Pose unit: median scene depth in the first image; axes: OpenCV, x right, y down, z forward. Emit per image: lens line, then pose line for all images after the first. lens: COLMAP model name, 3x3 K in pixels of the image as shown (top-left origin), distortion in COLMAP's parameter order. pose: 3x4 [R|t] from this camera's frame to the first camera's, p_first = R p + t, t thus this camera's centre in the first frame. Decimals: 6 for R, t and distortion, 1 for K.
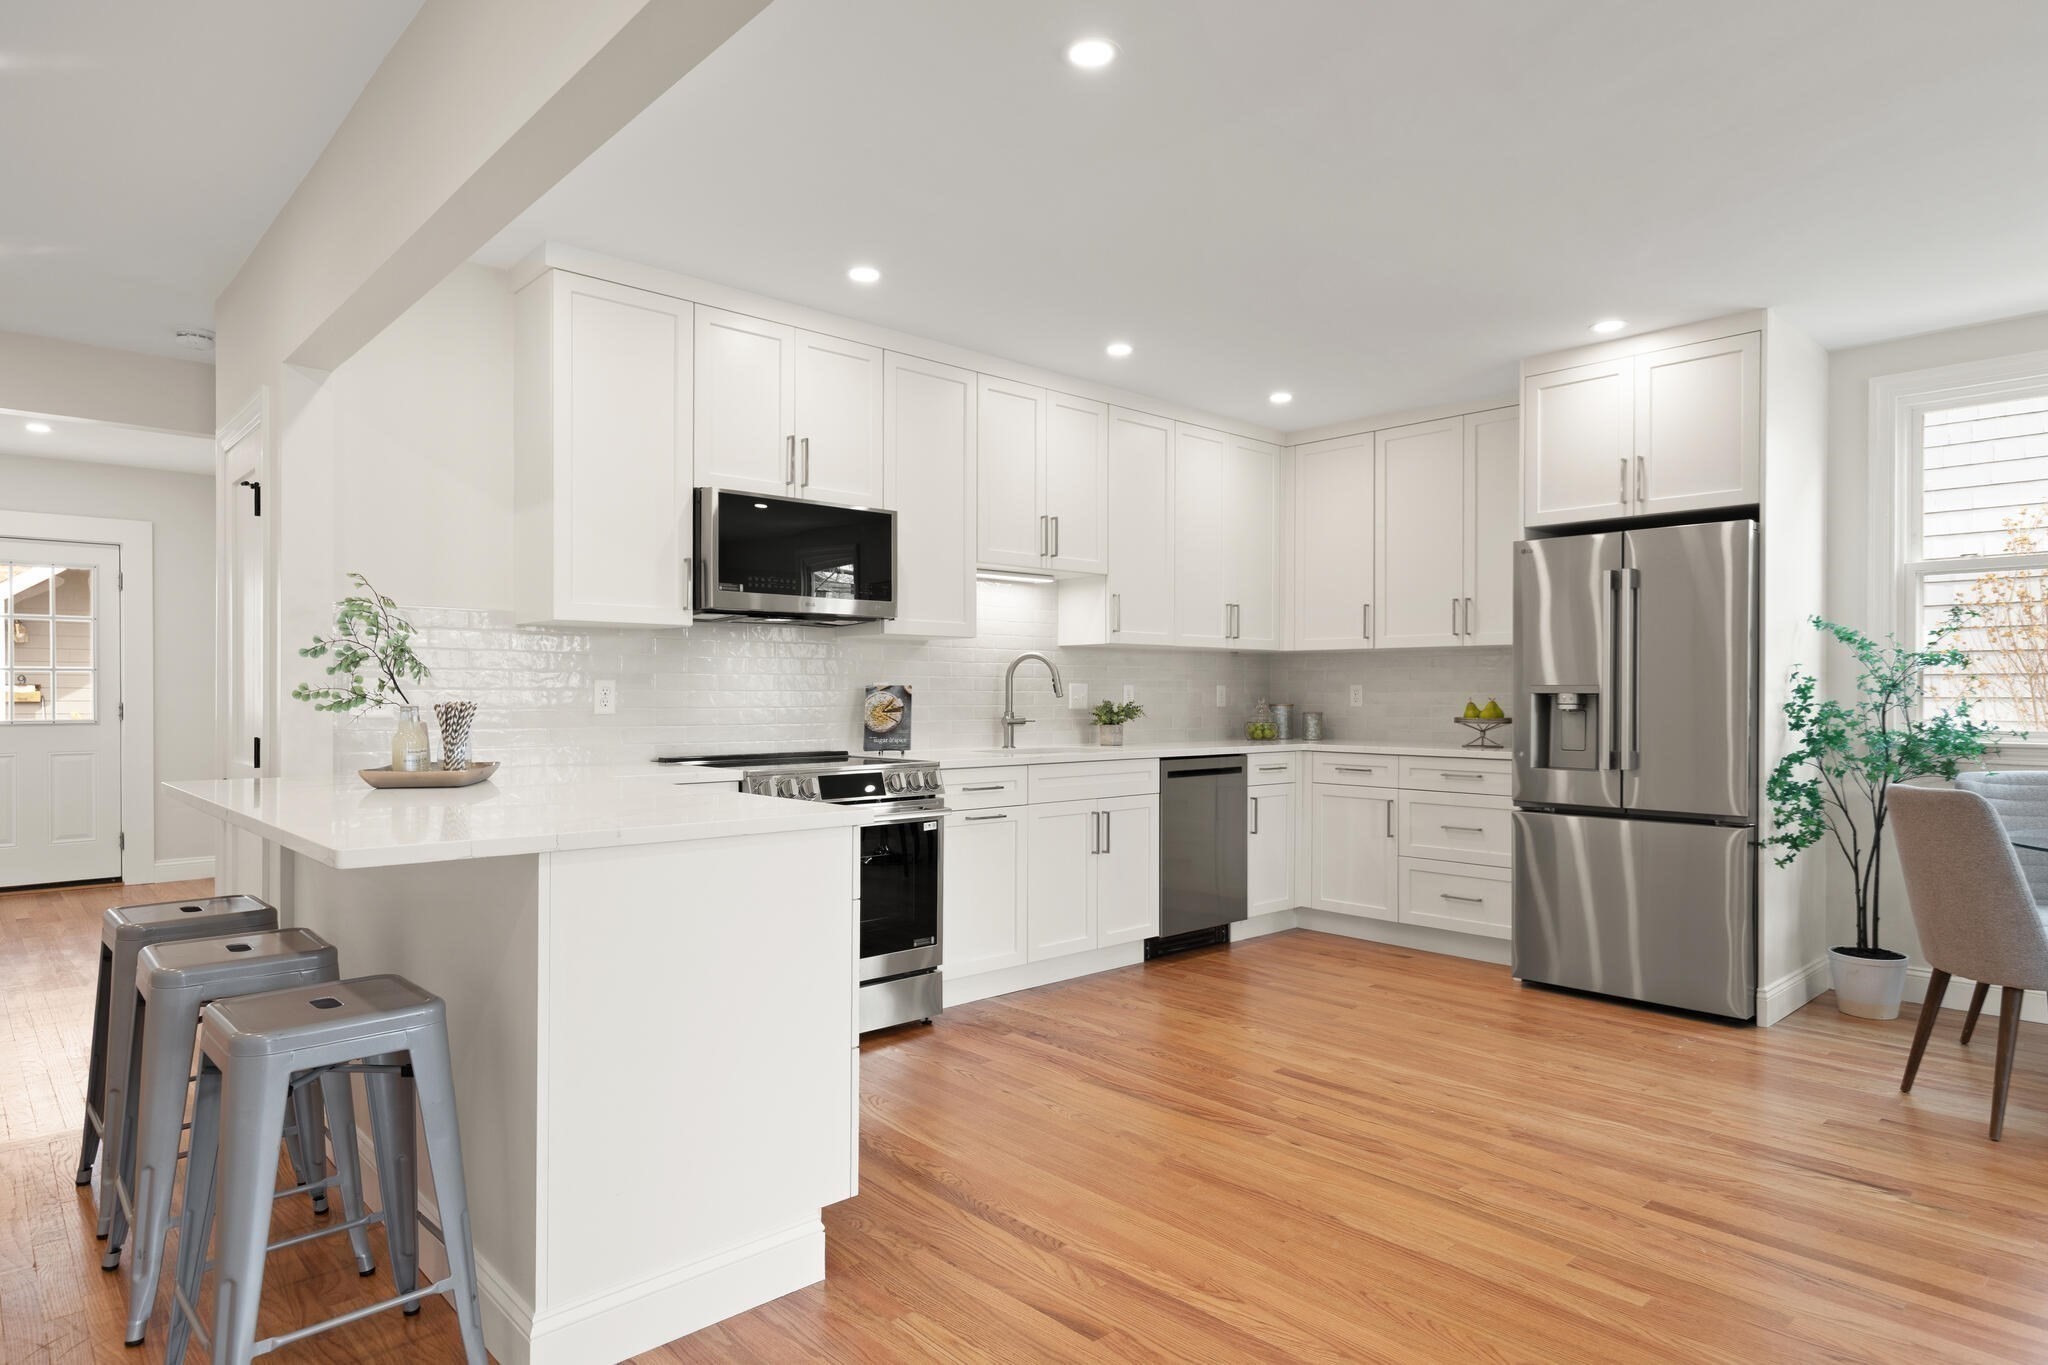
lens RADIAL K [[1176.2, 0, 1026.1], [0, 1176.2, 695.6], [0, 0, 1]] dist [0.006288, -0.002575]
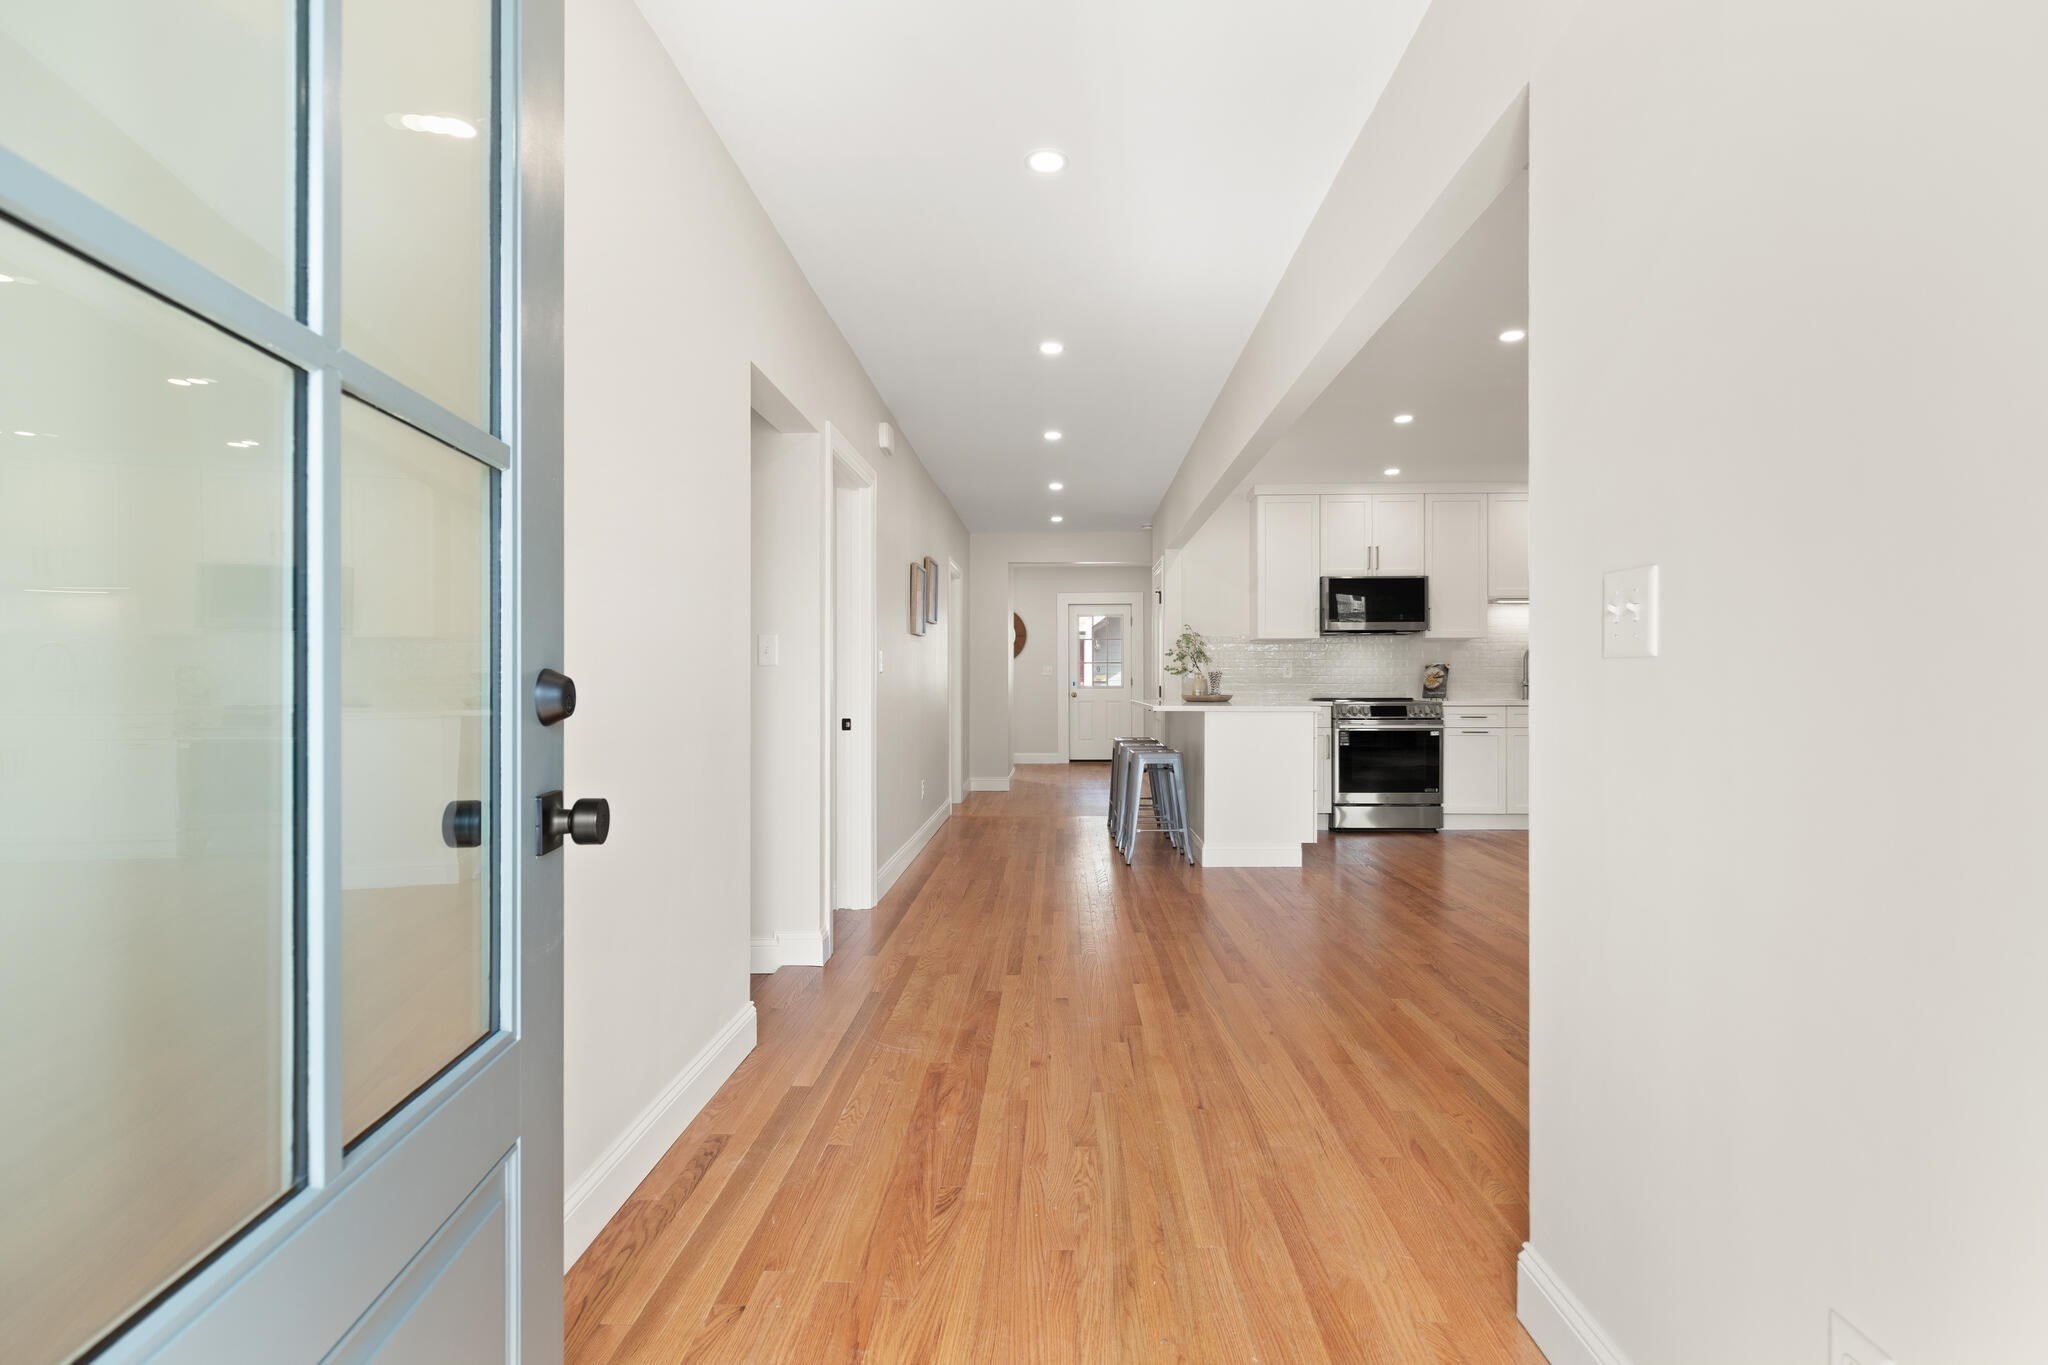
lens RADIAL K [[1019.5, 0, 1023.8], [0, 1019.5, 684.7], [0, 0, 1]] dist [0.005933, -0.001340]
pose [[0.712961, 0.002774, -0.701198, 0.608160], [0.001368, 0.999985, 0.005346, 0.016067], [0.701202, -0.004771, 0.712946, -0.702879]]
